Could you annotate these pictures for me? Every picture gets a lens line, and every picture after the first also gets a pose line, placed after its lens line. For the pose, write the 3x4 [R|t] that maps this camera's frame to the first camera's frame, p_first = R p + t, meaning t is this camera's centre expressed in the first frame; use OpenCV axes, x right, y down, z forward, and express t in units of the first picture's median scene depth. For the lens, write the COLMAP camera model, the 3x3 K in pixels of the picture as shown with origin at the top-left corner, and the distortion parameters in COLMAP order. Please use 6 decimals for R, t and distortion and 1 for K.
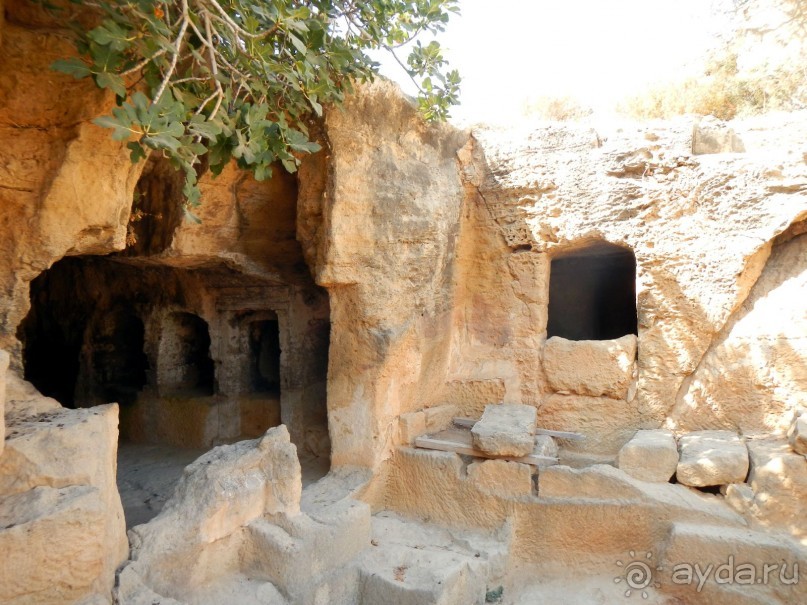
lens RADIAL K [[656.9, 0, 401.8], [0, 656.9, 301.0], [0, 0, 1]] dist [-0.018055, -0.021700]
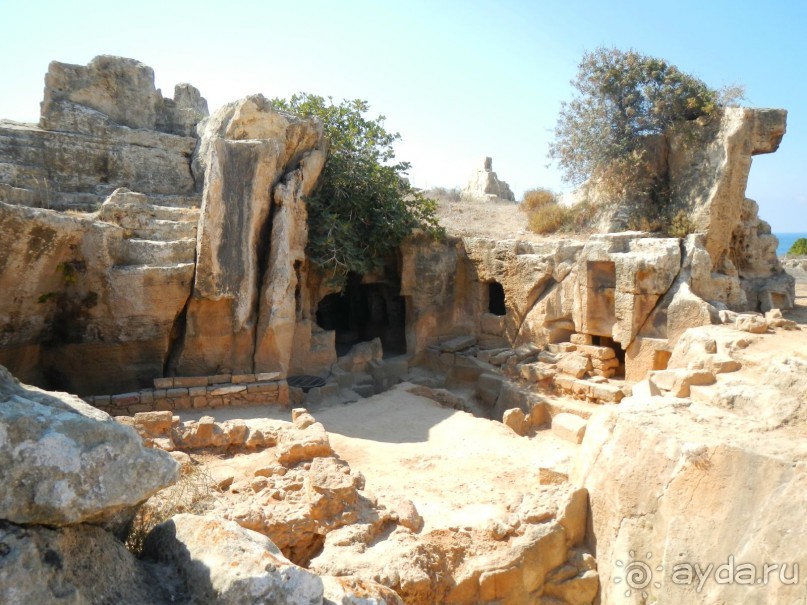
lens RADIAL K [[656.9, 0, 404.0], [0, 656.9, 302.9], [0, 0, 1]] dist [-0.018055, -0.021700]
pose [[0.892852, 0.039511, -0.448614, 1.298183], [0.015829, 0.992775, 0.118941, -0.360851], [0.450073, -0.113298, 0.885775, -1.792581]]
